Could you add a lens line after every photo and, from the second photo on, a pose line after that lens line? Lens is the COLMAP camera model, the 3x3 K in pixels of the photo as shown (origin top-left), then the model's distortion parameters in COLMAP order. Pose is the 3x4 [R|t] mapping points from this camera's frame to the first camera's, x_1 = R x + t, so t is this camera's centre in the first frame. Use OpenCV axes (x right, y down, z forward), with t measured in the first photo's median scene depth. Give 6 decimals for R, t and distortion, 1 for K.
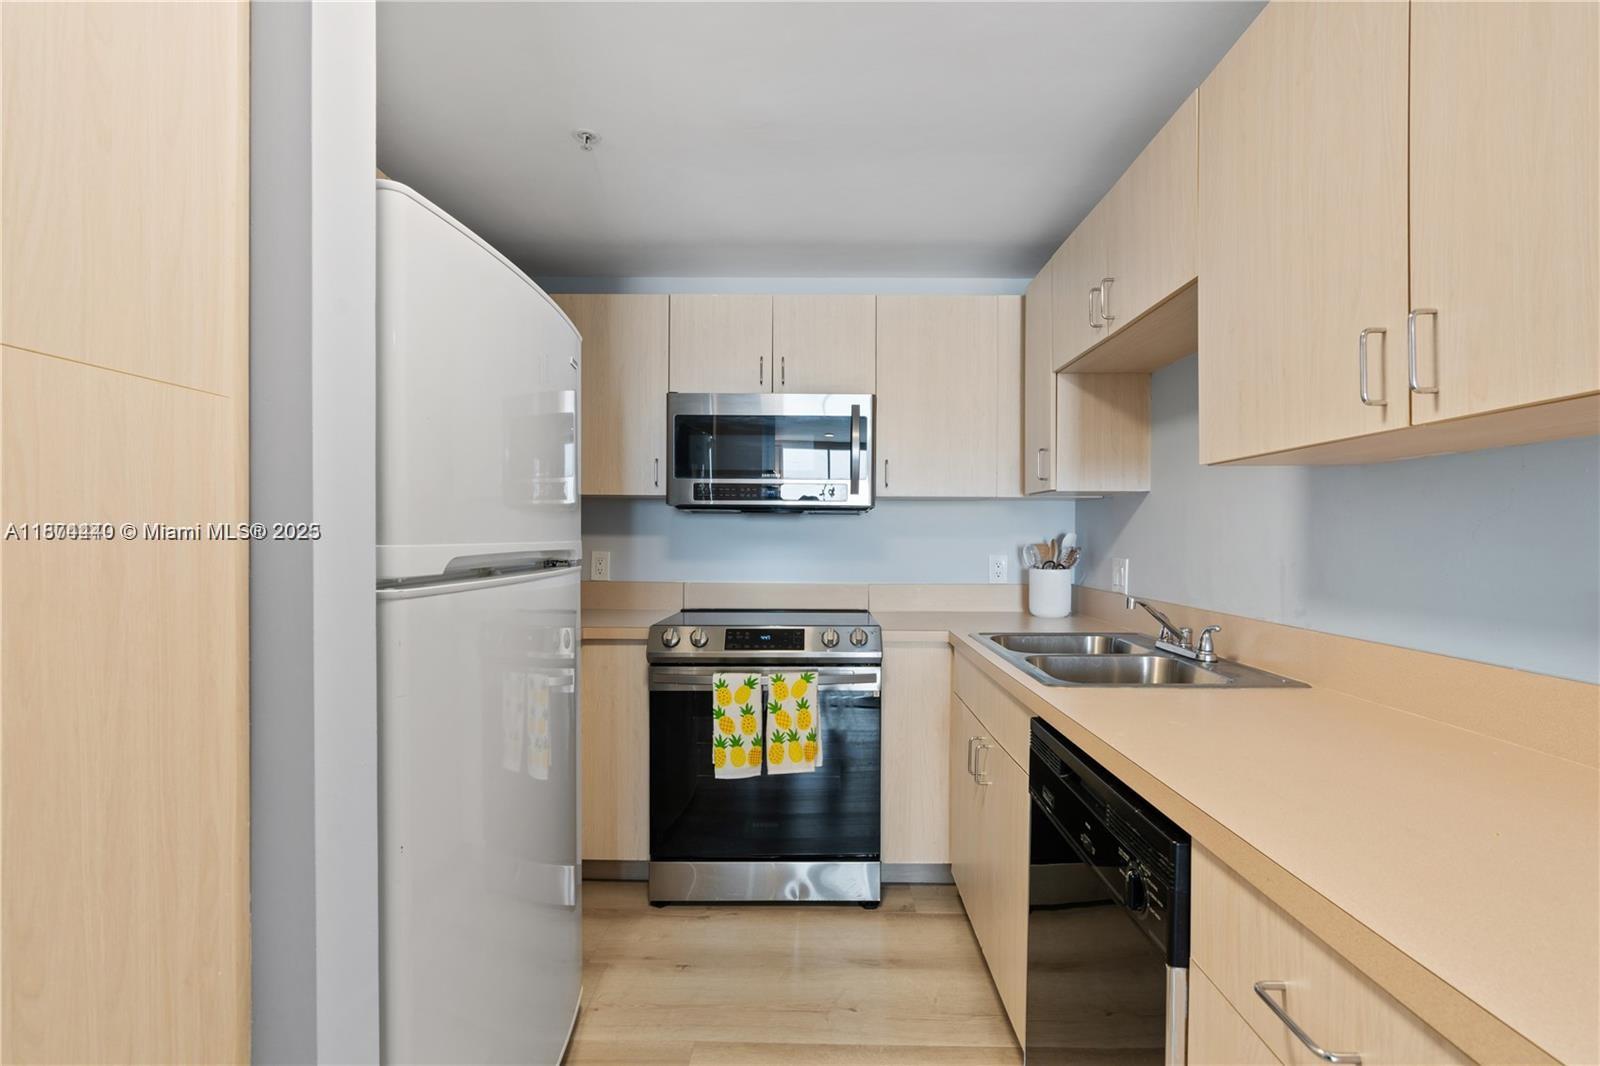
lens RADIAL K [[724.8, 0, 810.0], [0, 724.8, 545.8], [0, 0, 1]] dist [-0.017481, 0.000594]
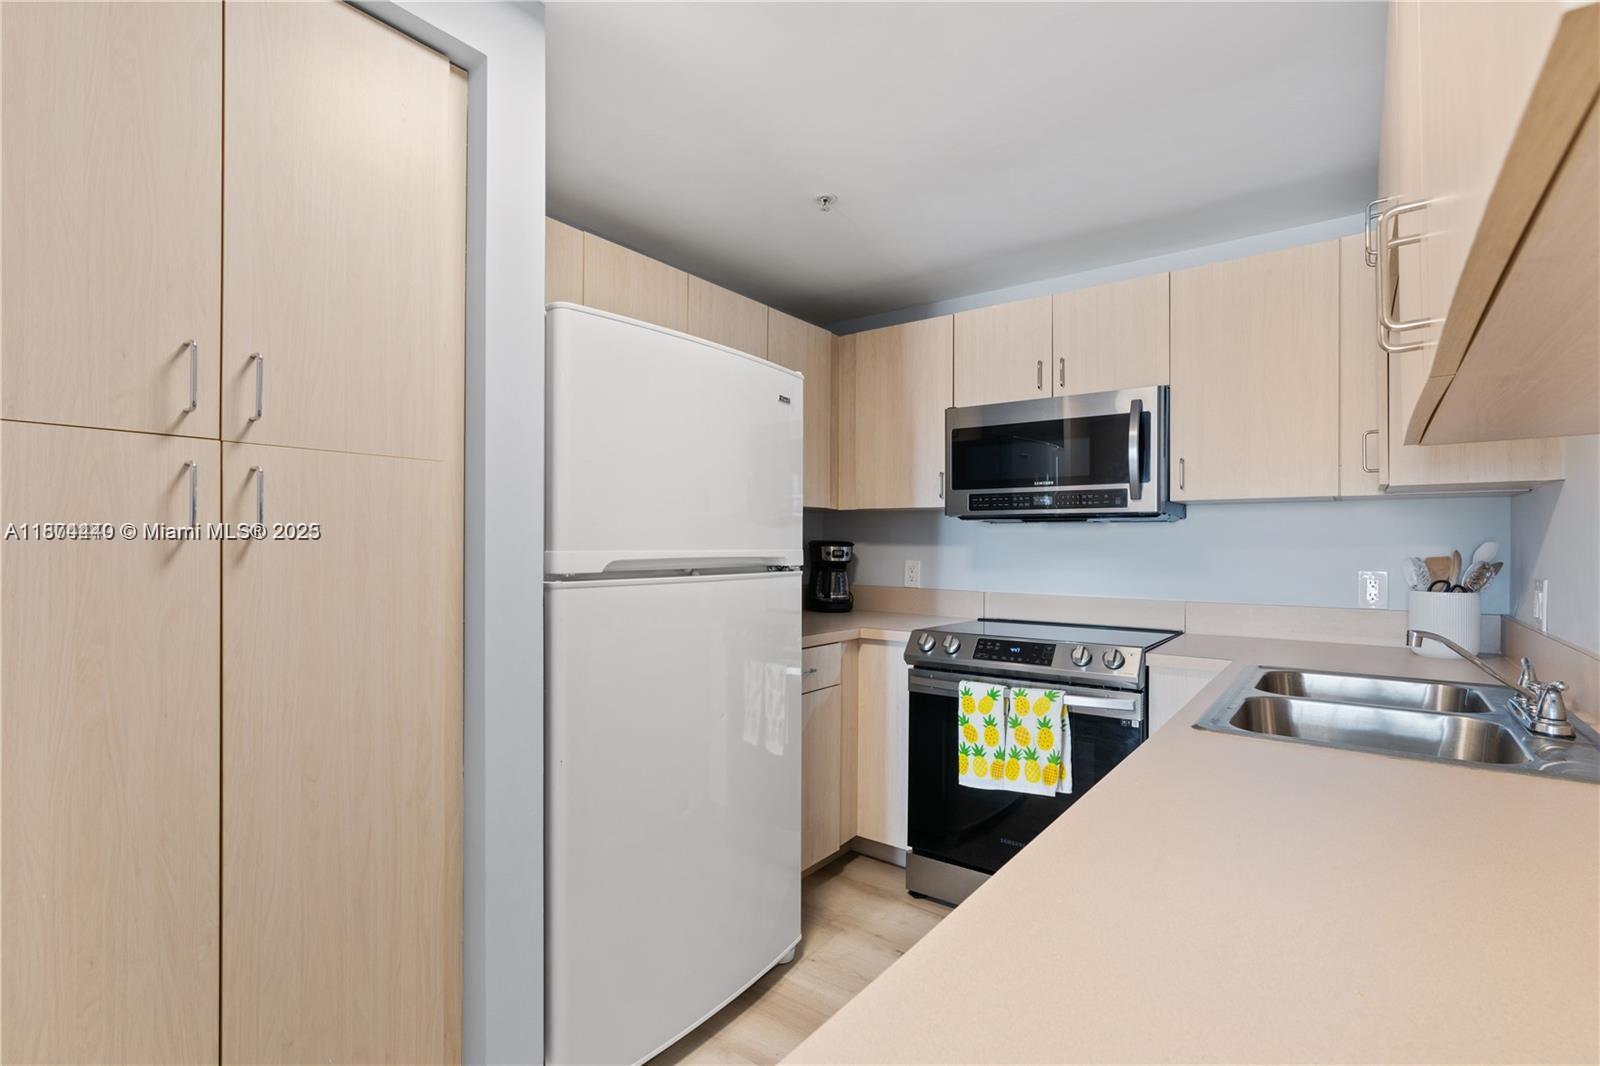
lens RADIAL K [[724.8, 0, 810.0], [0, 724.8, 545.8], [0, 0, 1]] dist [-0.017481, 0.000594]
pose [[0.809412, 0.000998, -0.587240, 0.294573], [-0.009604, 0.999887, -0.011538, 0.000356], [0.587162, 0.014979, 0.809331, 0.049316]]
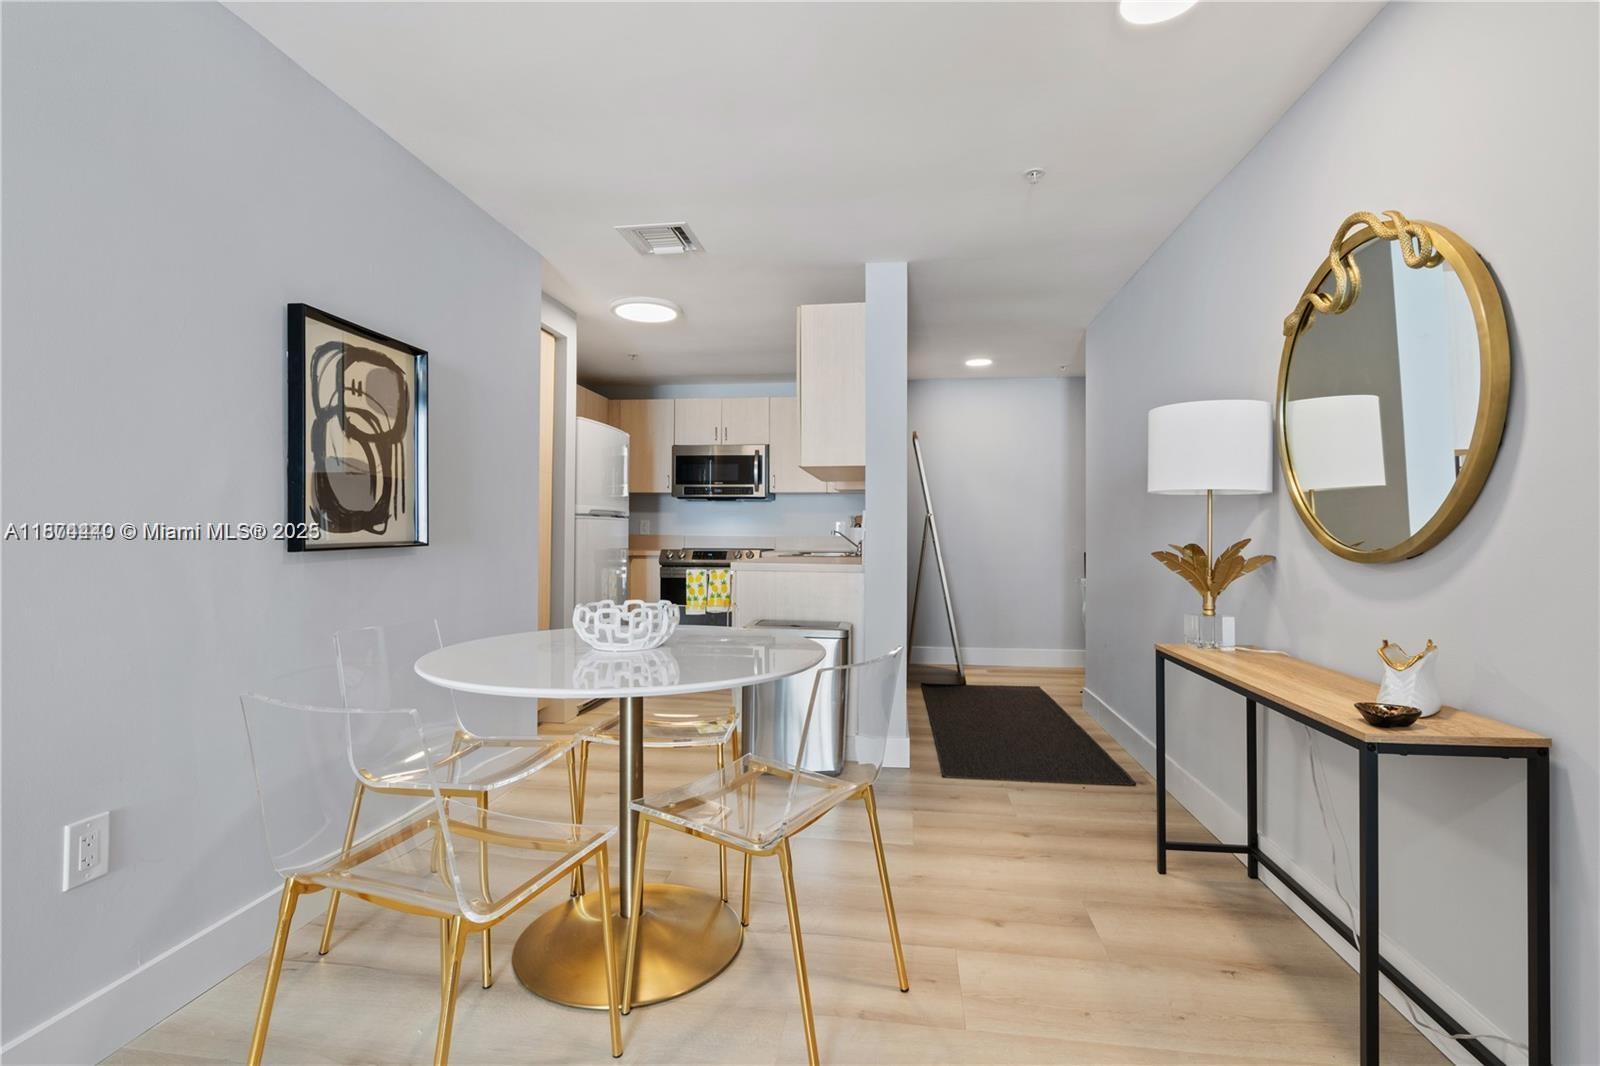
lens RADIAL K [[725.7, 0, 800.0], [0, 725.7, 533.0], [0, 0, 1]] dist [-0.000246, 0.000796]
pose [[0.993663, 0.001358, -0.112395, 0.488059], [-0.002582, 0.999939, -0.010741, 0.084412], [0.112374, 0.010963, 0.993606, -1.266534]]
